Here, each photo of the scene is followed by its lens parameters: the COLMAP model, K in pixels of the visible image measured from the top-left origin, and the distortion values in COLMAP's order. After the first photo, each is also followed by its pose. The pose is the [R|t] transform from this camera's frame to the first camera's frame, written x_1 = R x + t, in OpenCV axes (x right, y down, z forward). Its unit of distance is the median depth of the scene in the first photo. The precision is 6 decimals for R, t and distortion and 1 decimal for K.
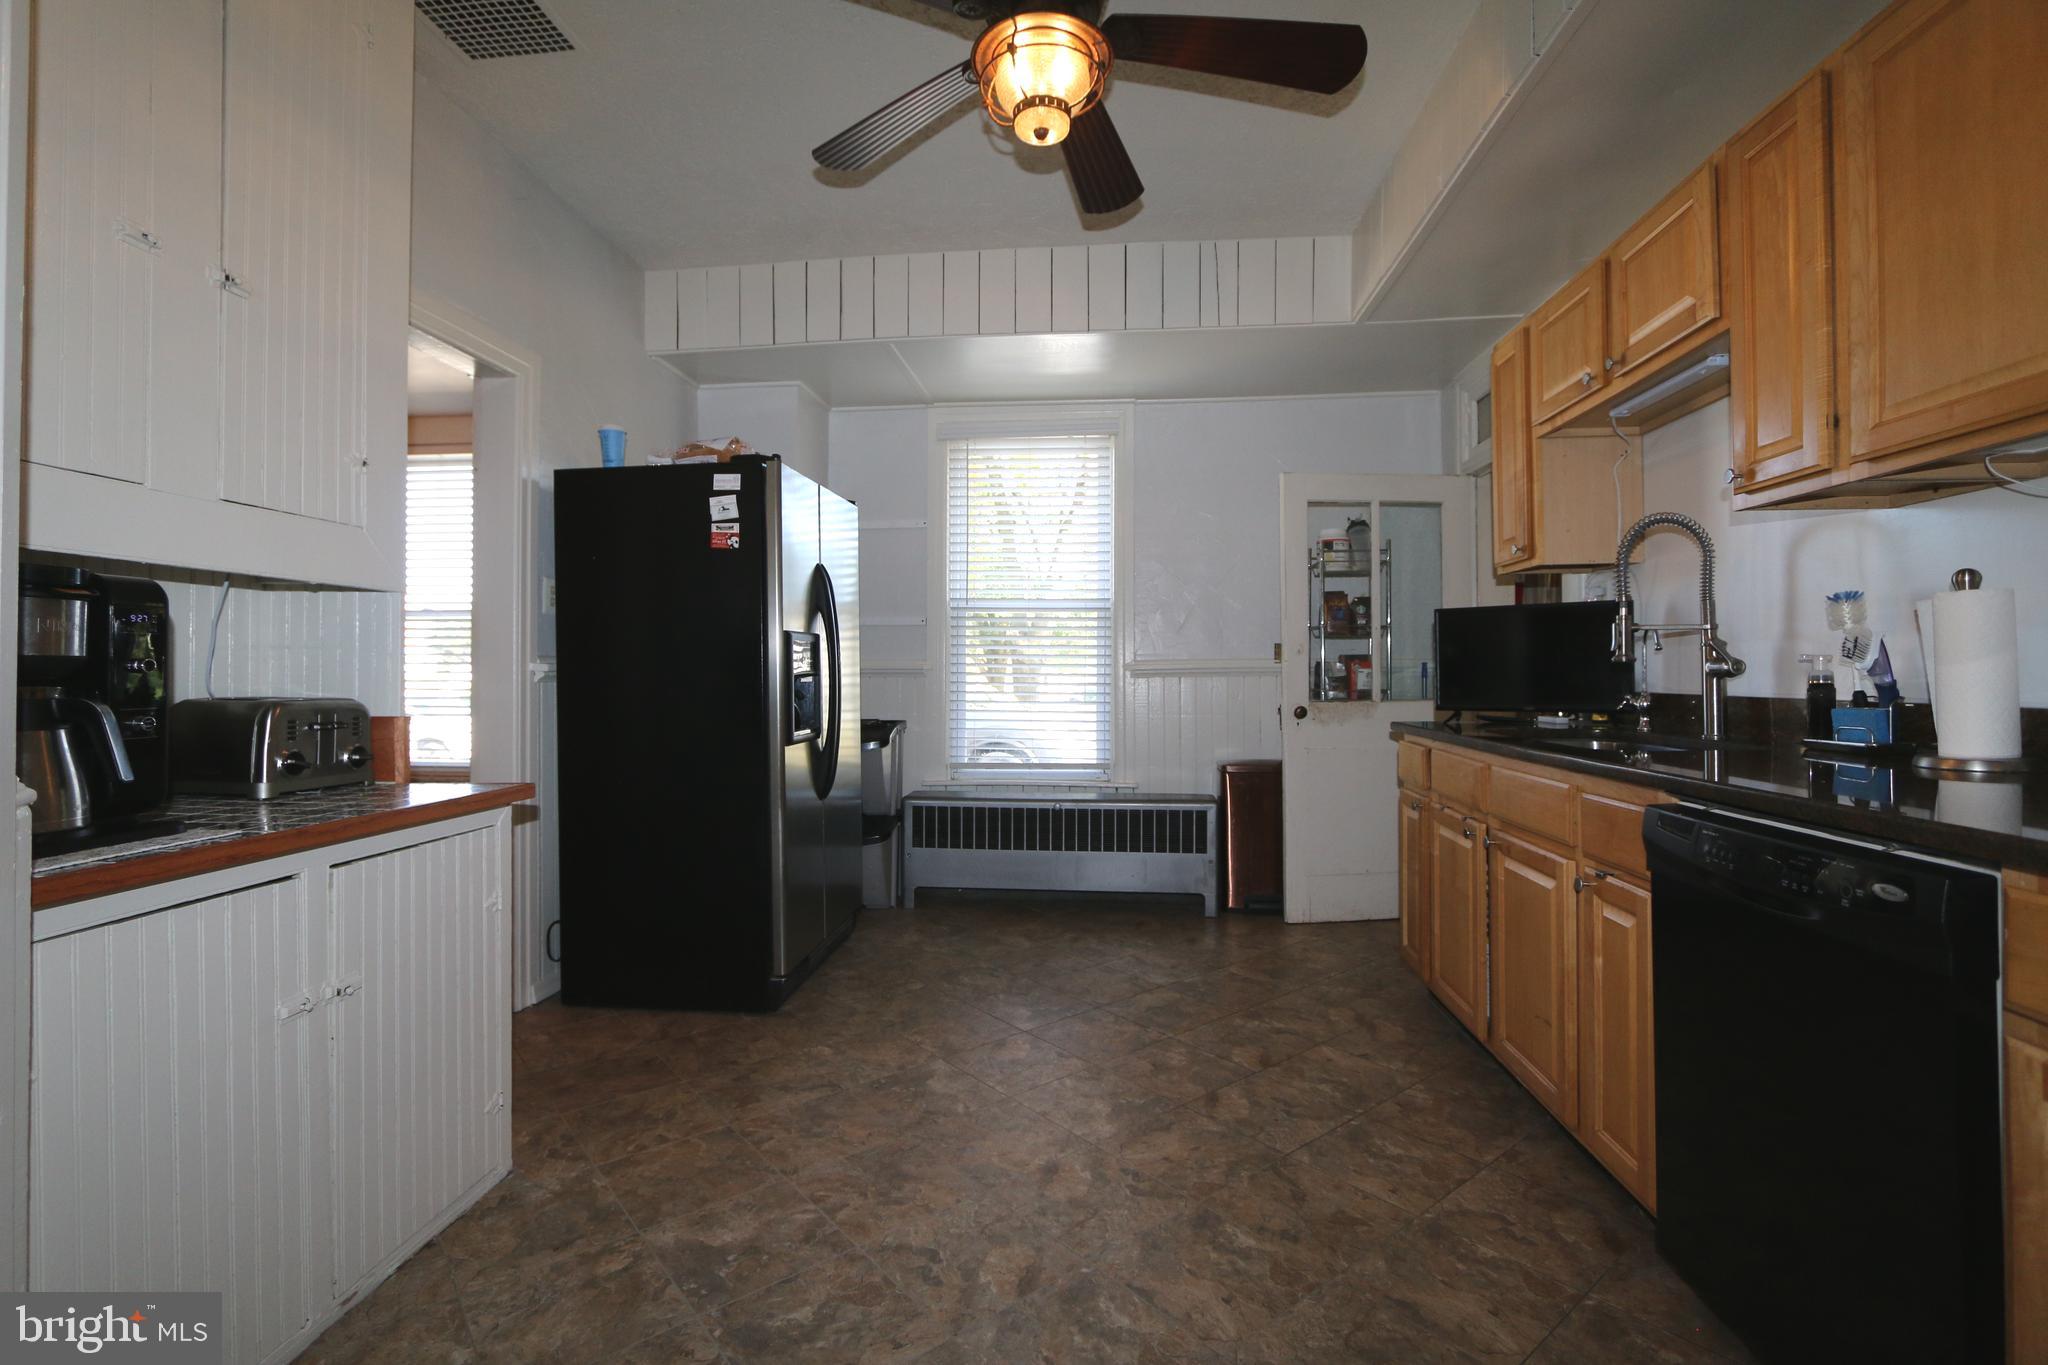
lens RADIAL K [[940.5, 0, 1014.5], [0, 940.5, 668.5], [0, 0, 1]] dist [-0.004412, -0.000077]
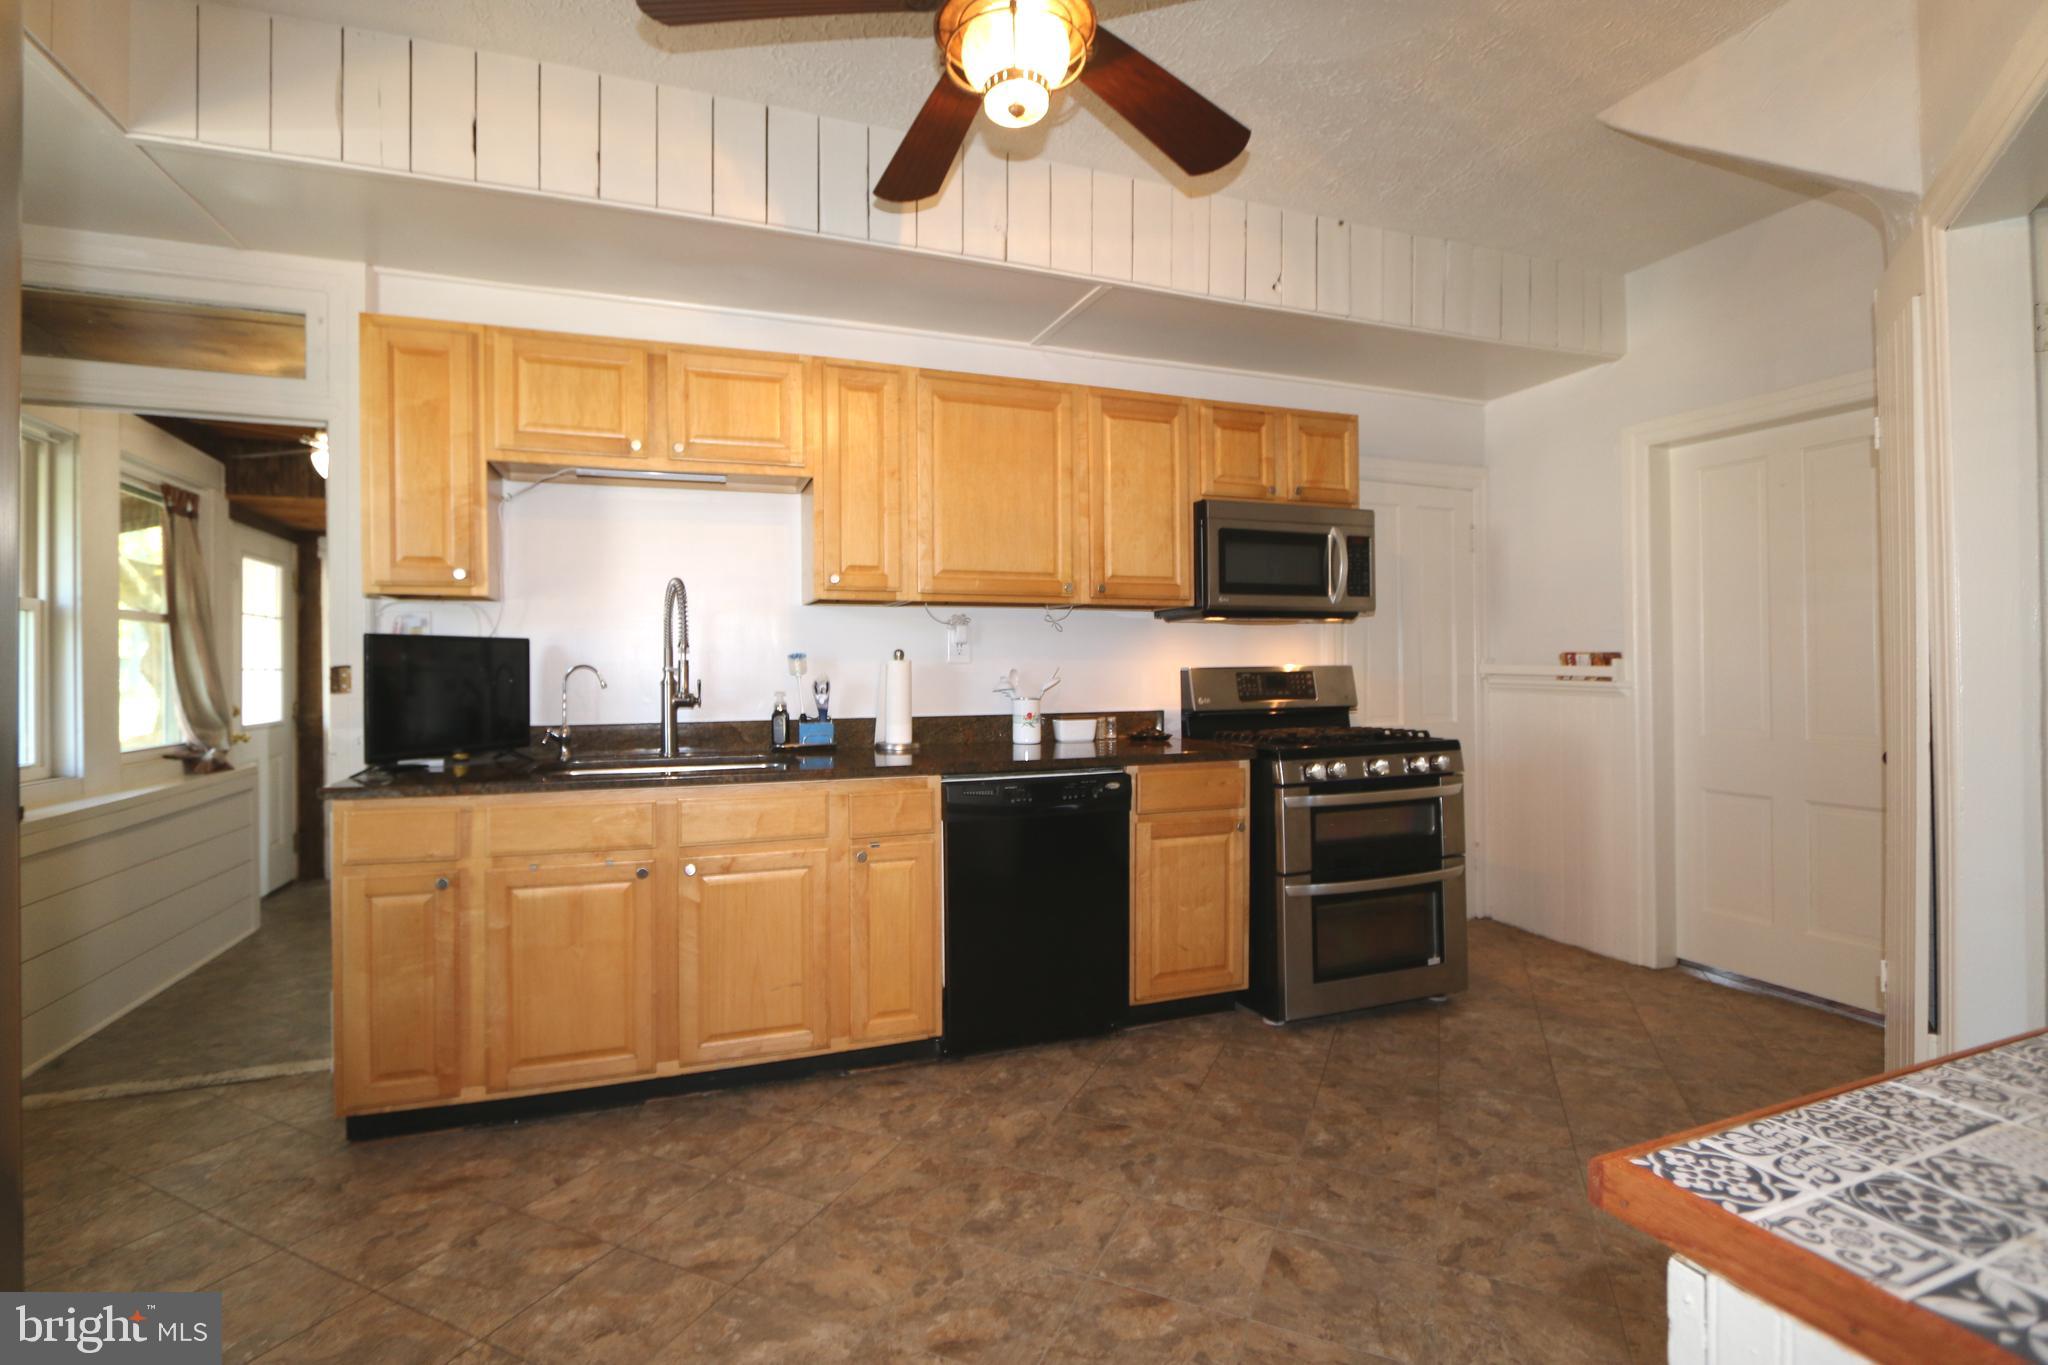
lens RADIAL K [[940.5, 0, 1014.5], [0, 940.5, 668.5], [0, 0, 1]] dist [-0.004412, -0.000077]
pose [[-0.446842, 0.007437, 0.894582, -0.712557], [0.001663, 0.999971, -0.007482, -0.040074], [-0.894611, -0.001855, -0.446841, 1.319016]]
